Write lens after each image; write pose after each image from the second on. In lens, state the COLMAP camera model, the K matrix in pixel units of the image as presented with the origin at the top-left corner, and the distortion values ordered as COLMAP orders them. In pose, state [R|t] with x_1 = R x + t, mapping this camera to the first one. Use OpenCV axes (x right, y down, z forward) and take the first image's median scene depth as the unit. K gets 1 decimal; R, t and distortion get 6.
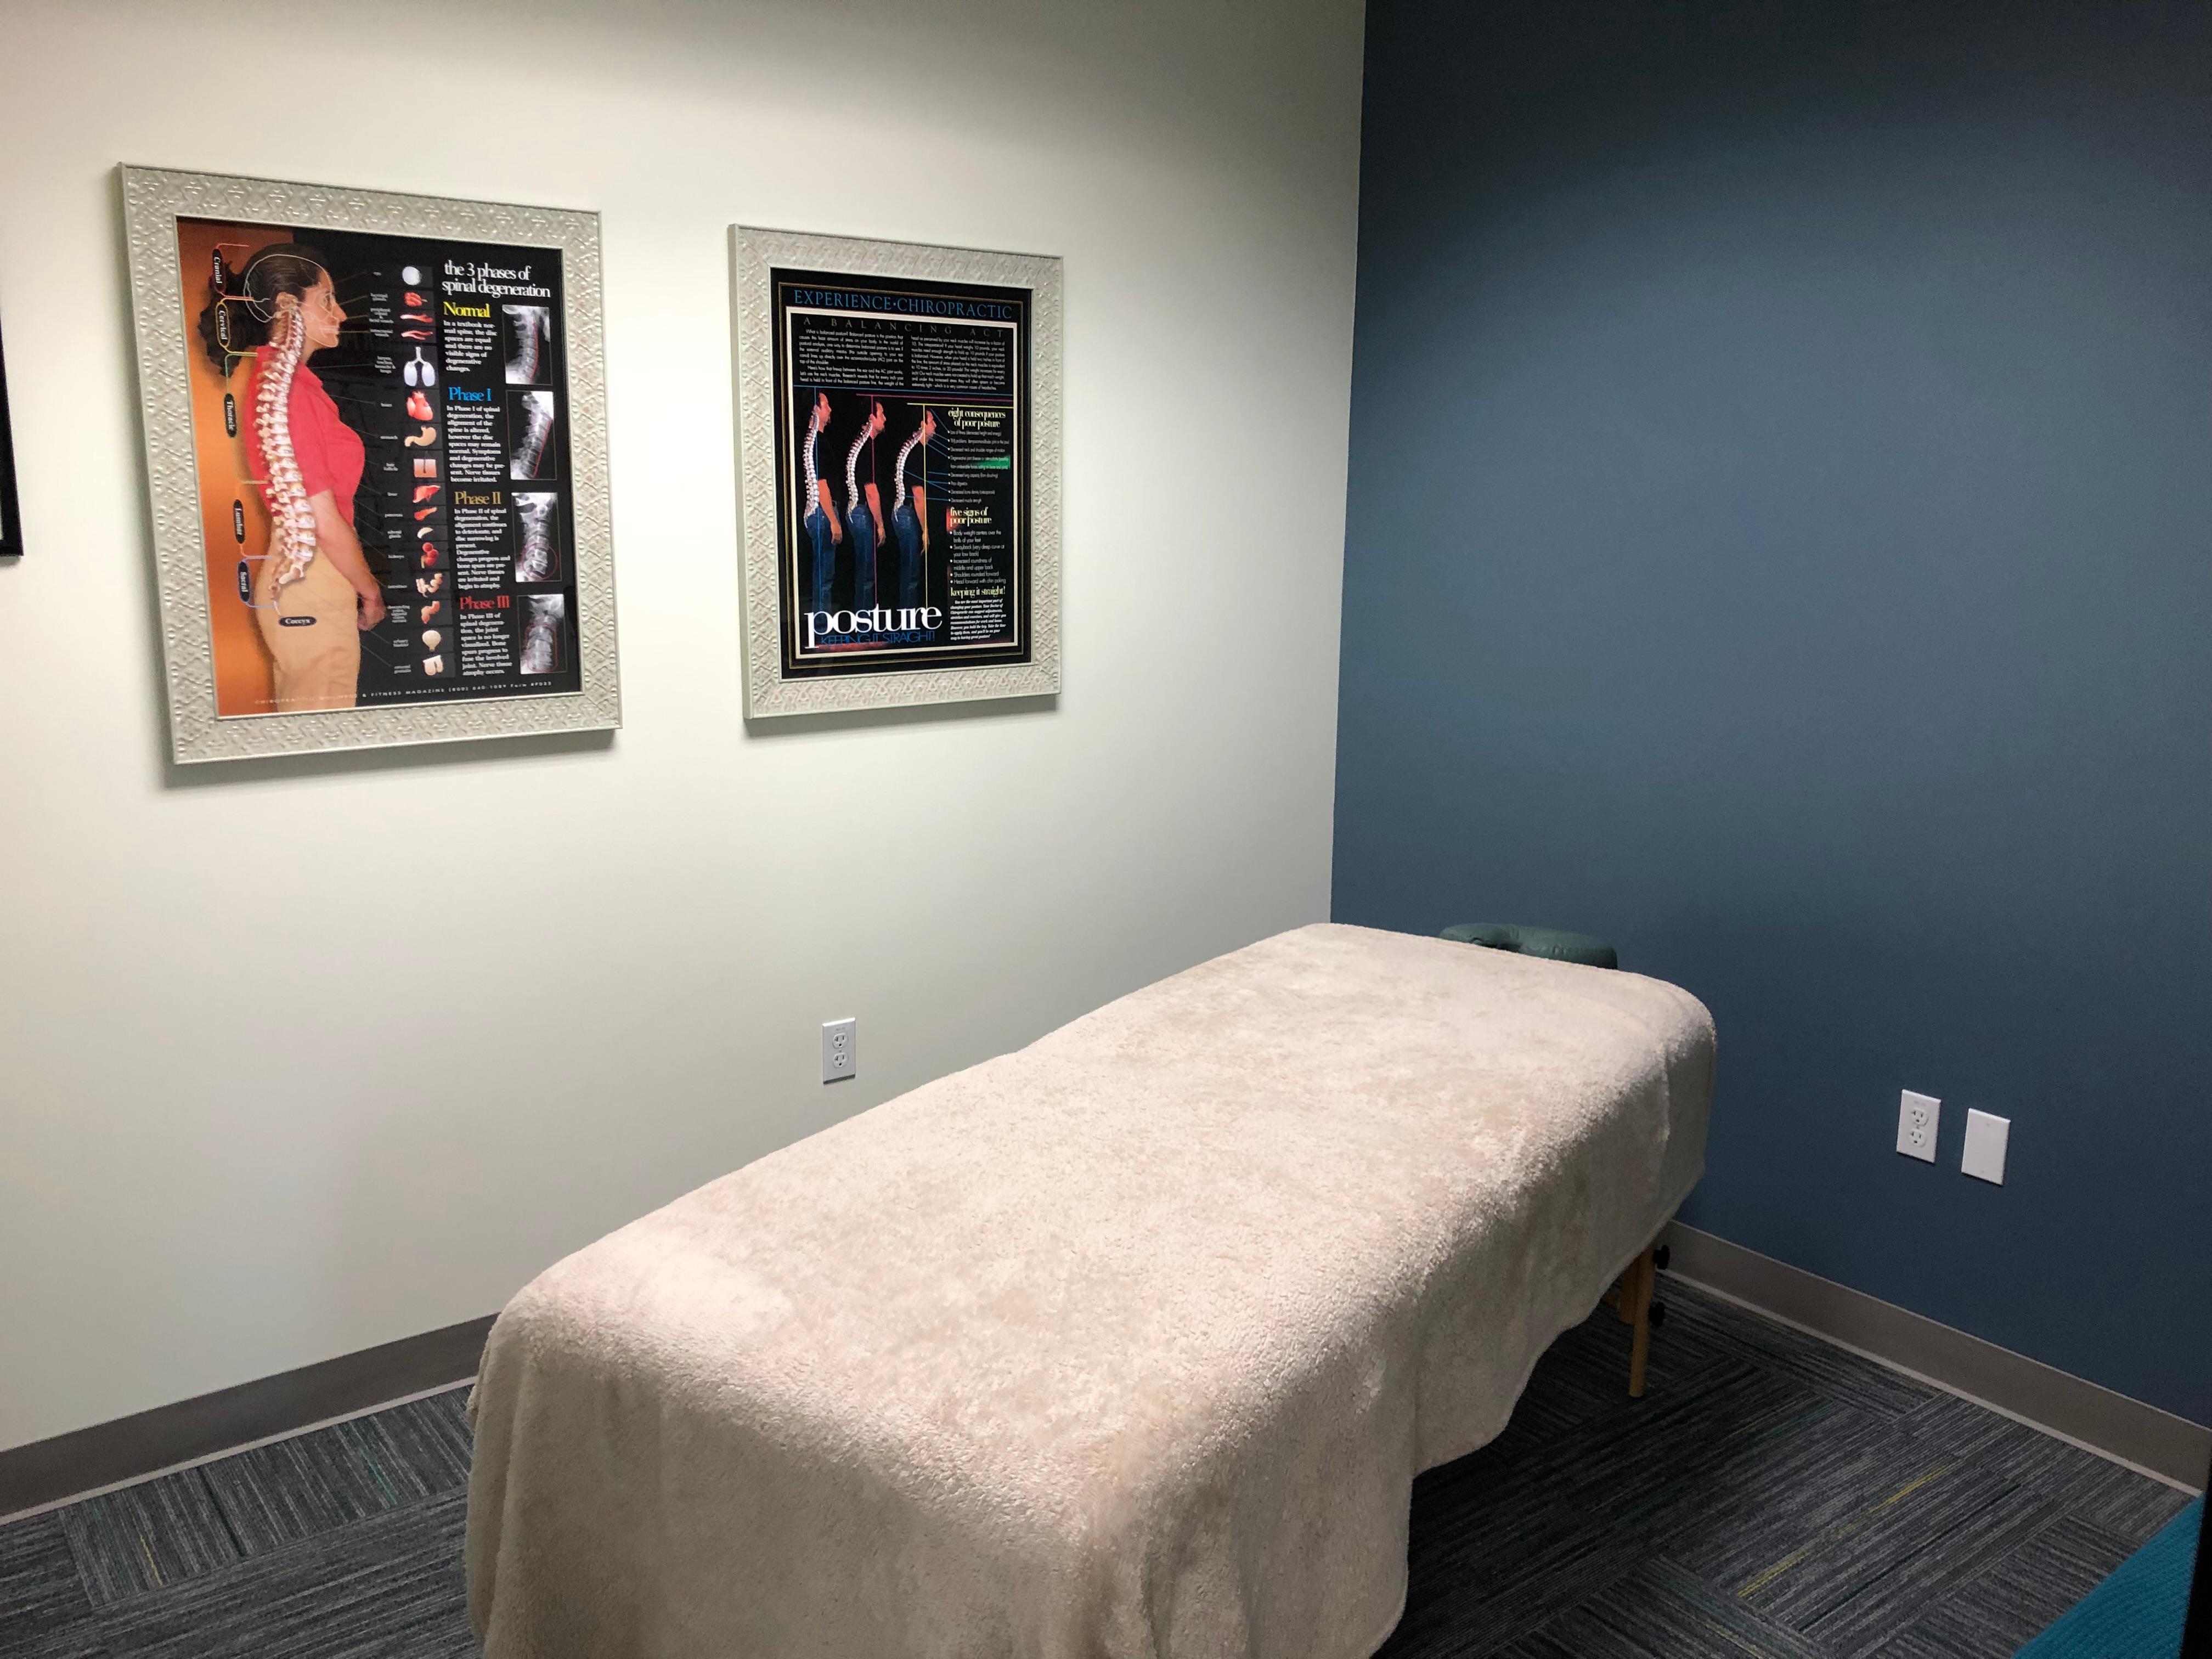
lens RADIAL K [[1821.0, 0, 1114.3], [0, 1821.0, 836.2], [0, 0, 1]] dist [-0.002424, 0.031270]
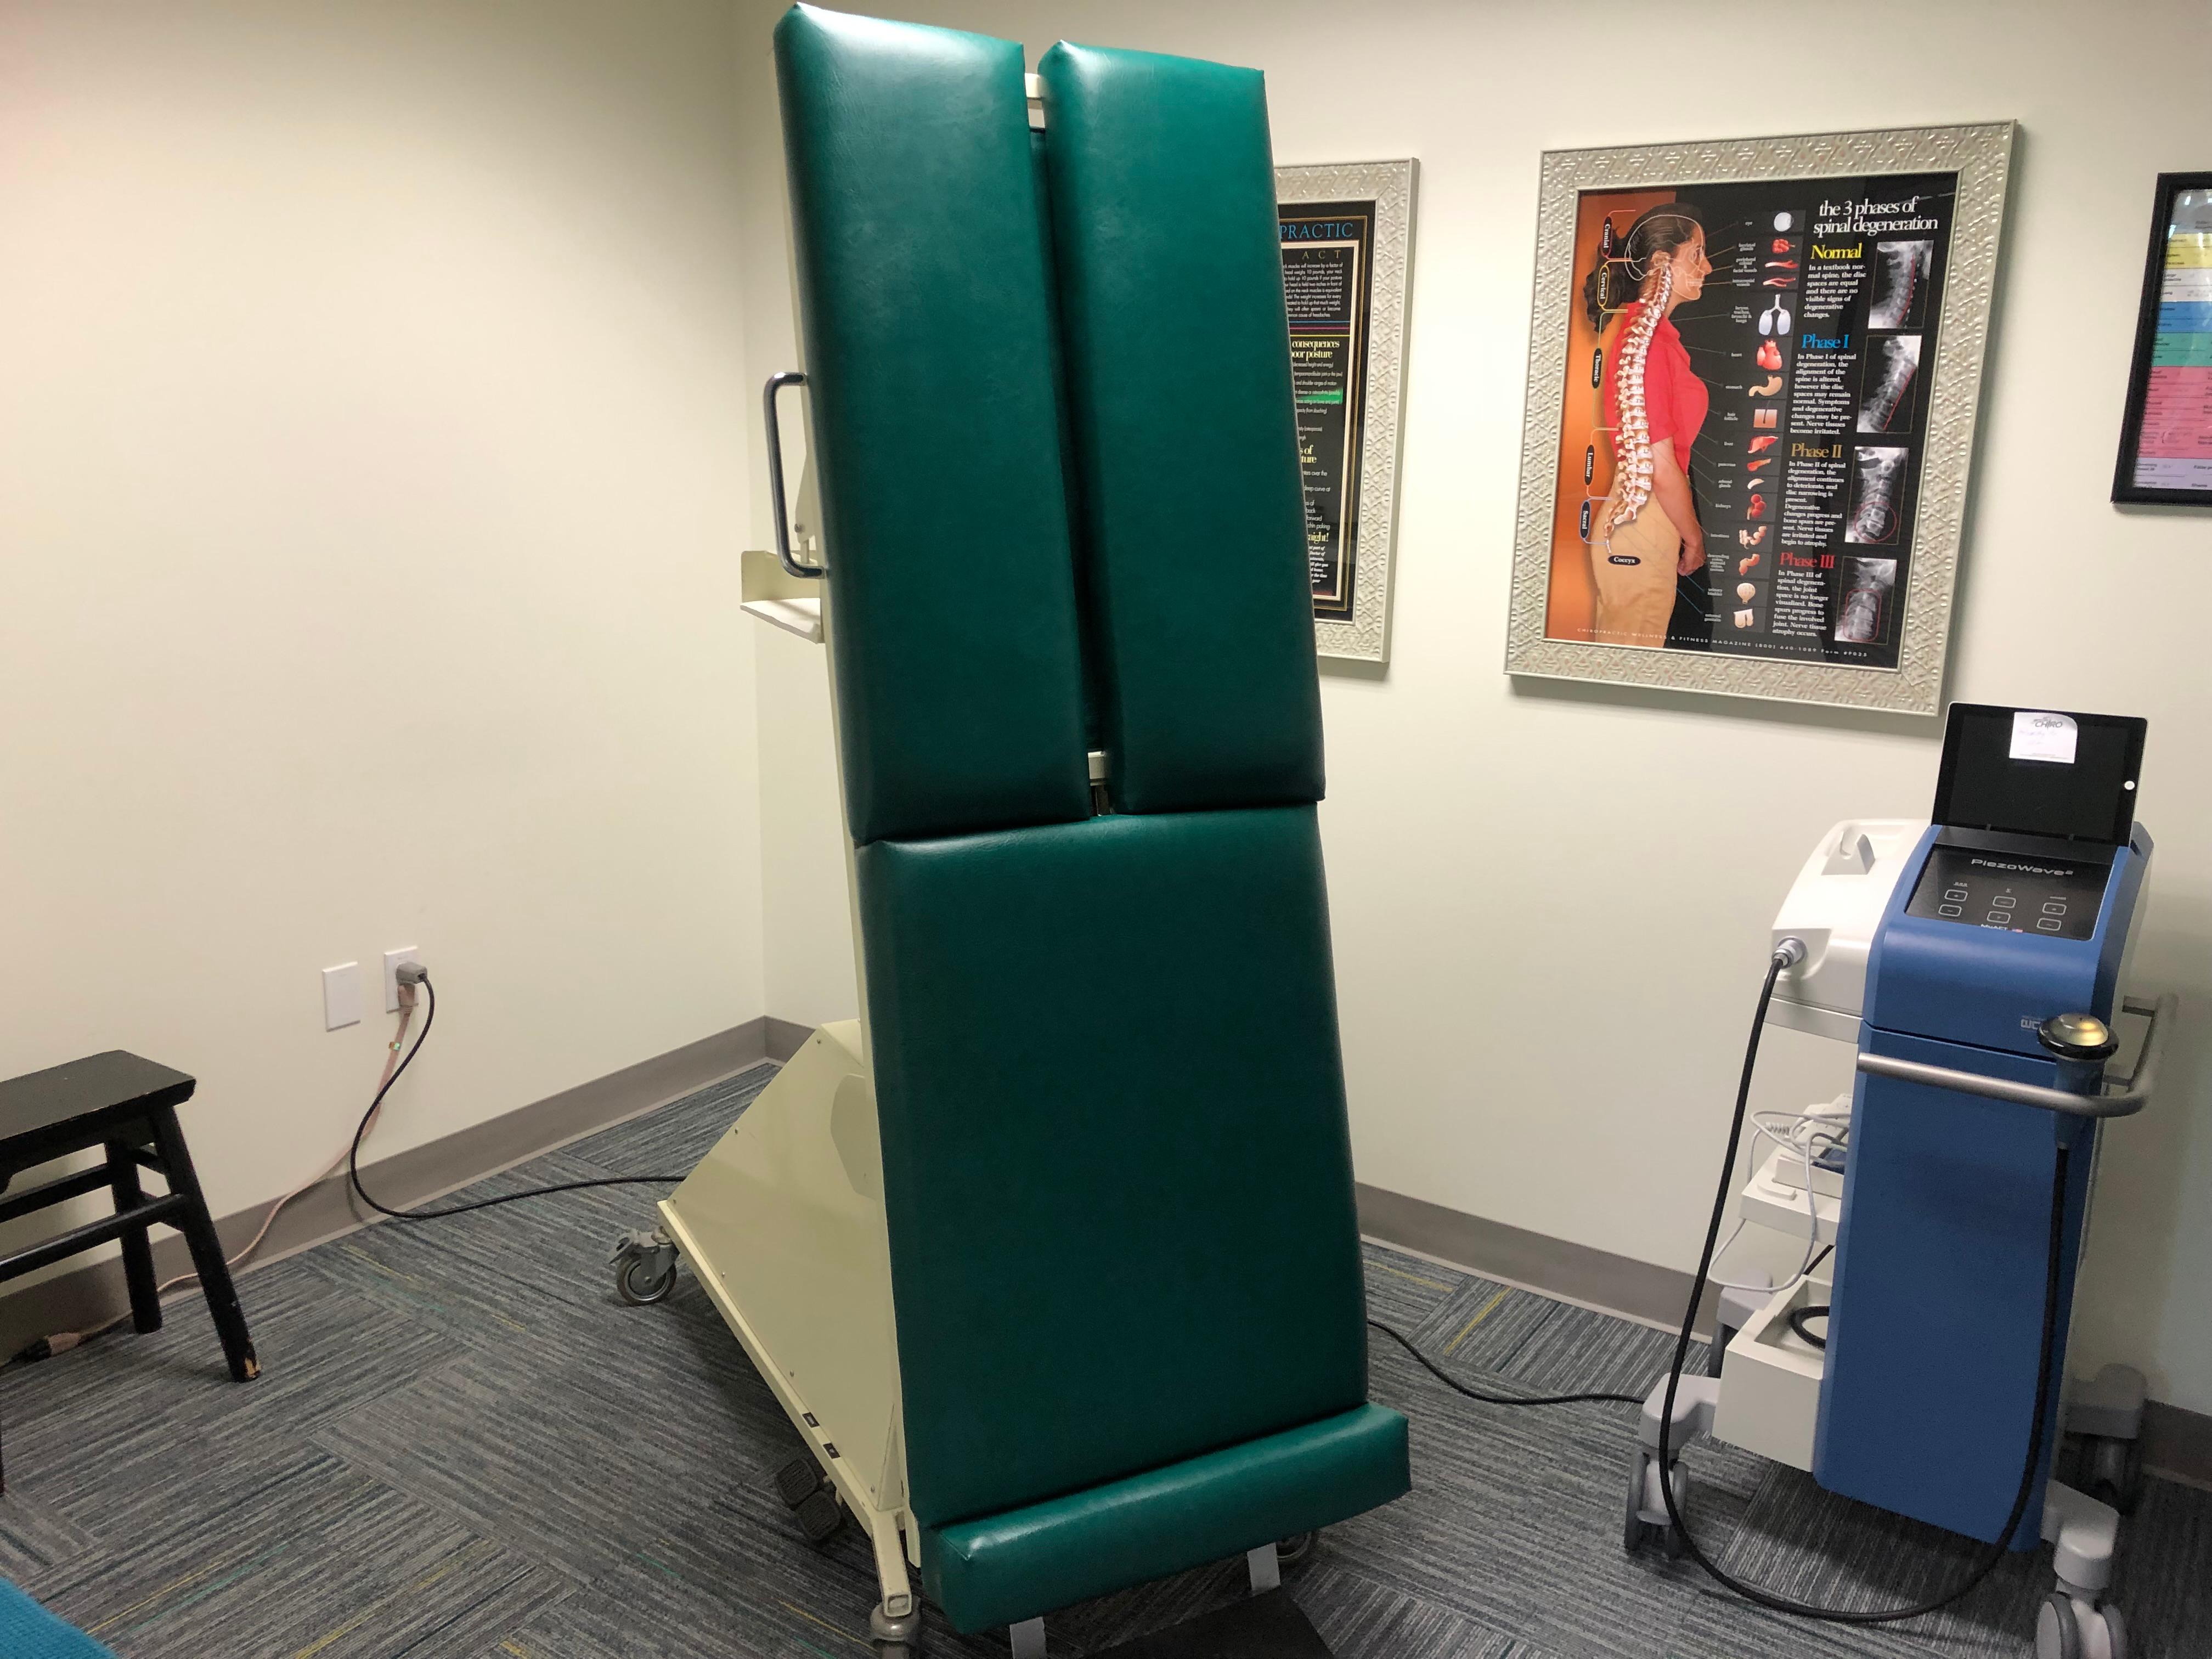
lens RADIAL K [[1821.0, 0, 1108.7], [0, 1821.0, 825.2], [0, 0, 1]] dist [-0.002424, 0.031270]
pose [[0.319192, 0.214047, -0.923201, 0.469752], [-0.205806, 0.966567, 0.152945, -0.067792], [0.925073, 0.141181, 0.352572, 0.358915]]
